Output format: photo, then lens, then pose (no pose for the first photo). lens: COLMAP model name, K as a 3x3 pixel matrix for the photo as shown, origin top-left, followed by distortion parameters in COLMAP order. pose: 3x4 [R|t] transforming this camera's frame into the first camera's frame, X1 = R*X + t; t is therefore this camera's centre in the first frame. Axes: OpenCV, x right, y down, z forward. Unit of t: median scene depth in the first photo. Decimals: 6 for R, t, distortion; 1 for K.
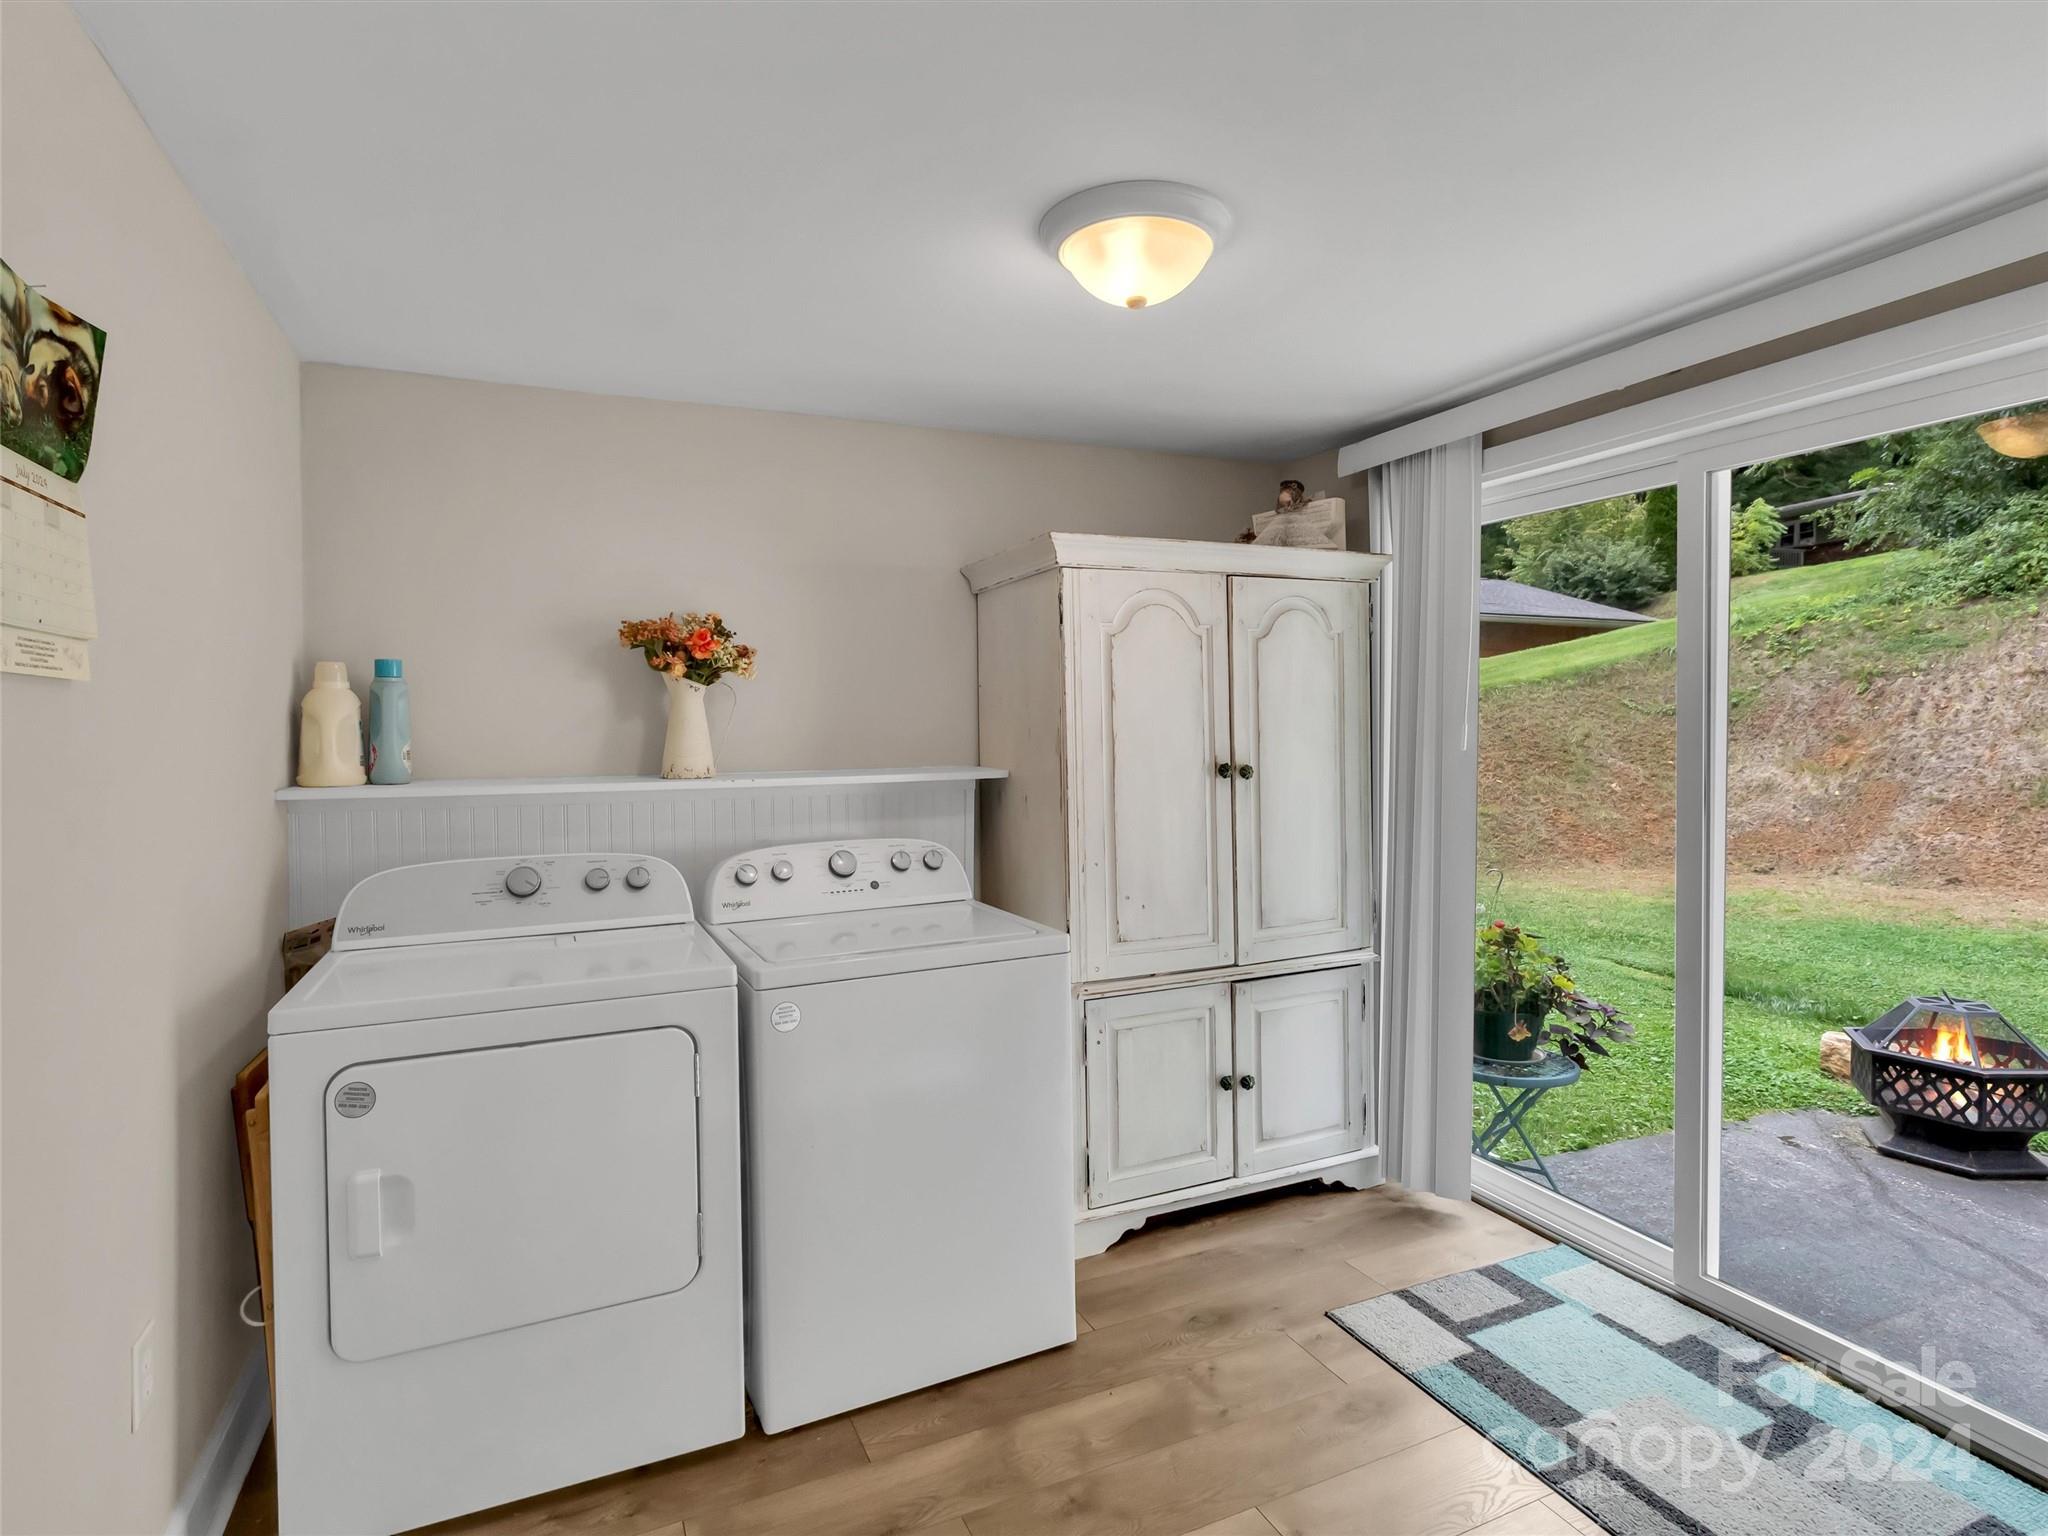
lens RADIAL K [[1077.5, 0, 1062.0], [0, 1077.5, 728.5], [0, 0, 1]] dist [0.000304, 0.000774]
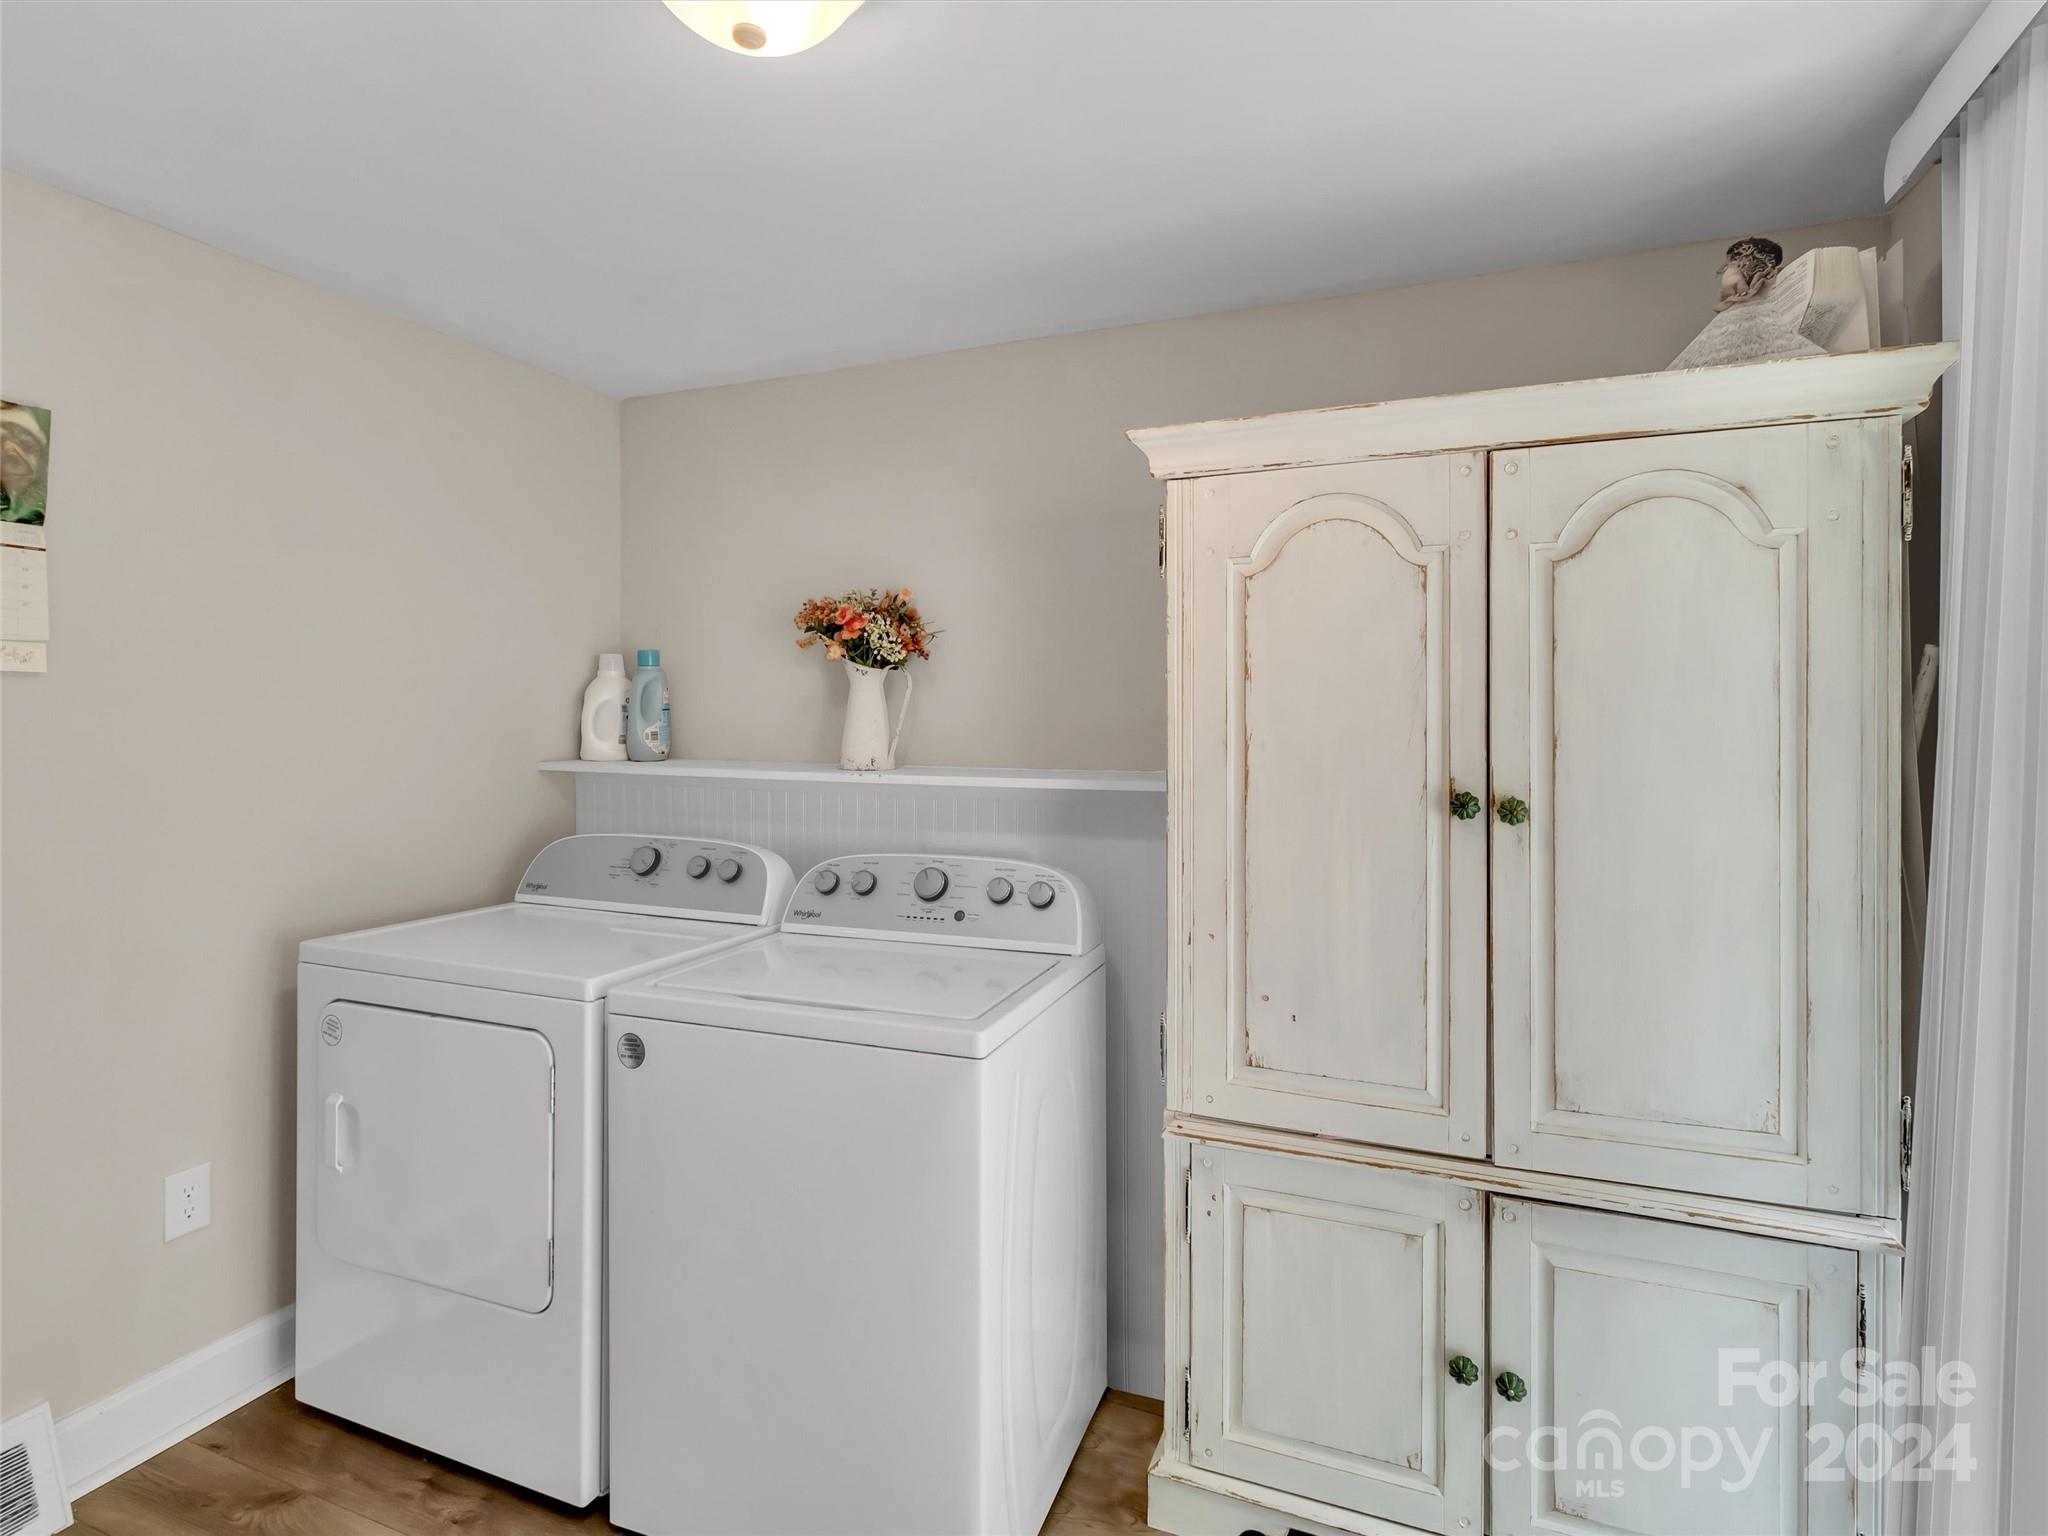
lens RADIAL K [[1115.3, 0, 1023.6], [0, 1115.3, 719.9], [0, 0, 1]] dist [0.001587, 0.001173]
pose [[0.657194, 0.016253, -0.753547, 0.437693], [-0.015485, 0.999848, 0.008060, -0.005991], [0.753563, 0.006372, 0.657345, 0.456962]]
